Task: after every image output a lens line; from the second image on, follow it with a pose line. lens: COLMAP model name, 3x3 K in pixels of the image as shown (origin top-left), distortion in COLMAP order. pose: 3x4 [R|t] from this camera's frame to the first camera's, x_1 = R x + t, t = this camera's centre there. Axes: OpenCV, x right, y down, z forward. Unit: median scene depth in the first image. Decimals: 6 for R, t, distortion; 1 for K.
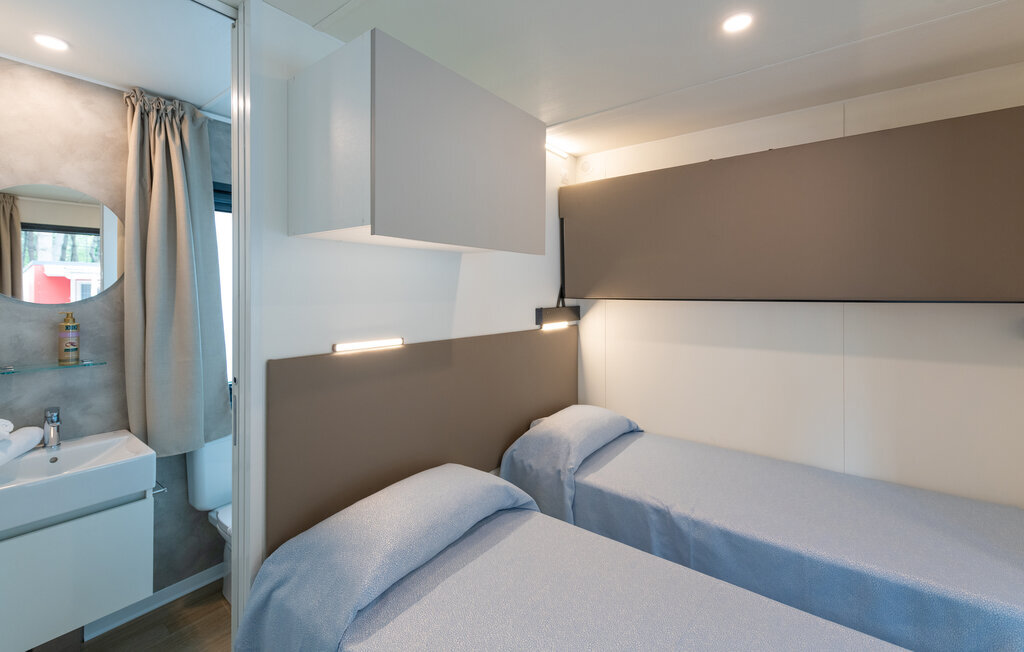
lens RADIAL K [[427.1, 0, 510.2], [0, 427.1, 295.4], [0, 0, 1]] dist [0.002482, -0.001052]
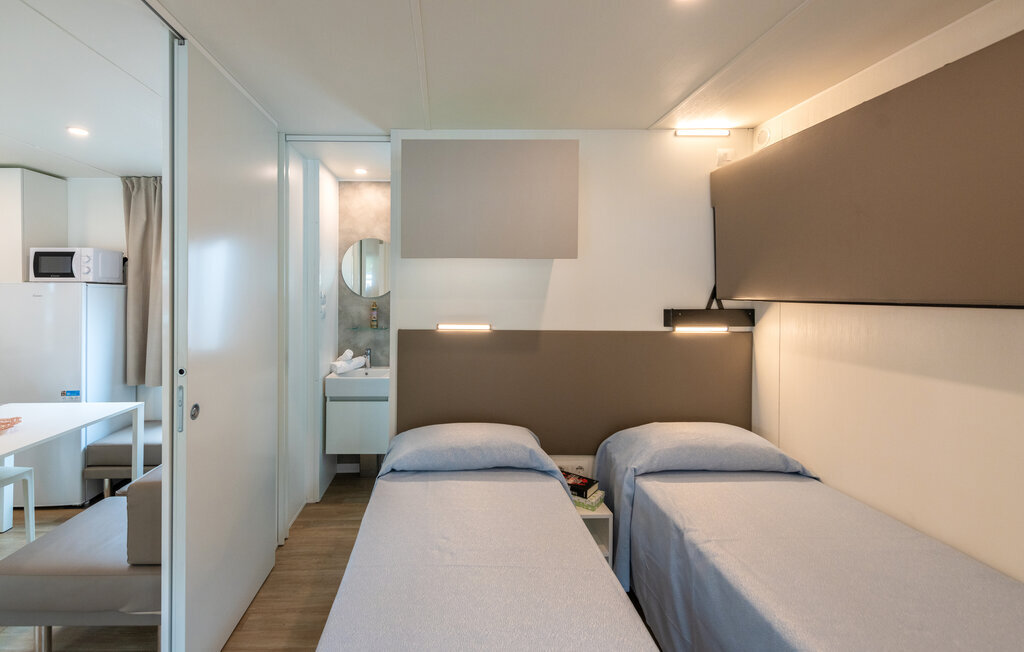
lens RADIAL K [[452.0, 0, 450.6], [0, 452.0, 293.4], [0, 0, 1]] dist [-0.005656, -0.000696]
pose [[0.599913, 0.003748, -0.800056, 0.831480], [-0.007973, 0.999967, -0.001294, 0.001110], [0.800025, 0.007155, 0.599924, 0.026907]]
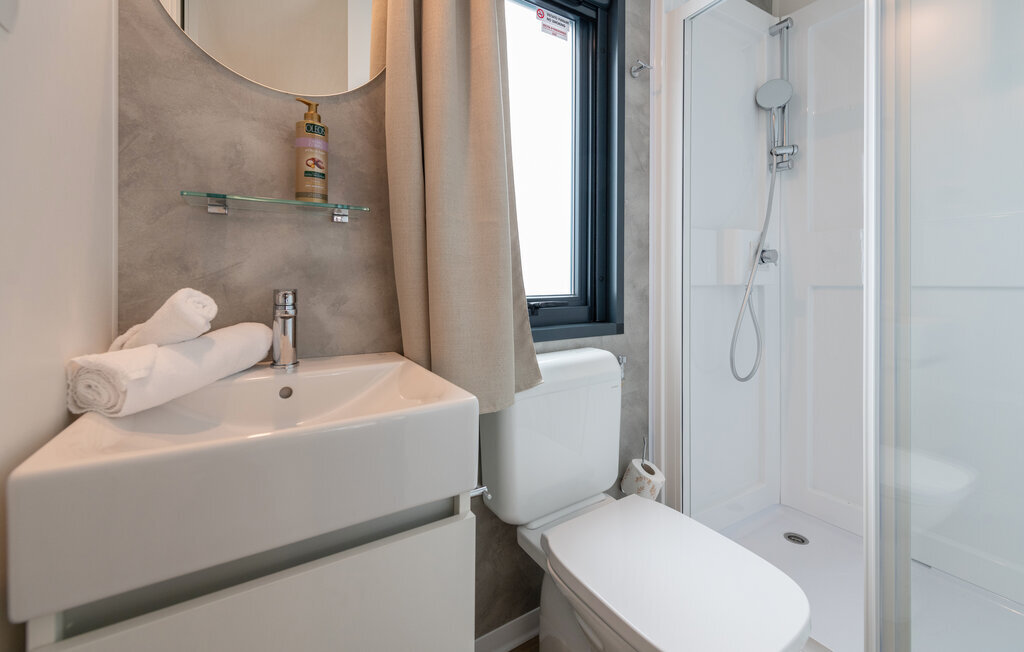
lens RADIAL K [[412.0, 0, 511.6], [0, 412.0, 281.7], [0, 0, 1]] dist [-0.000650, -0.000141]
pose [[0.932624, -0.001945, -0.360845, -0.623564], [0.000654, 0.999993, -0.003698, 0.245250], [0.360849, 0.003213, 0.932619, 0.619012]]
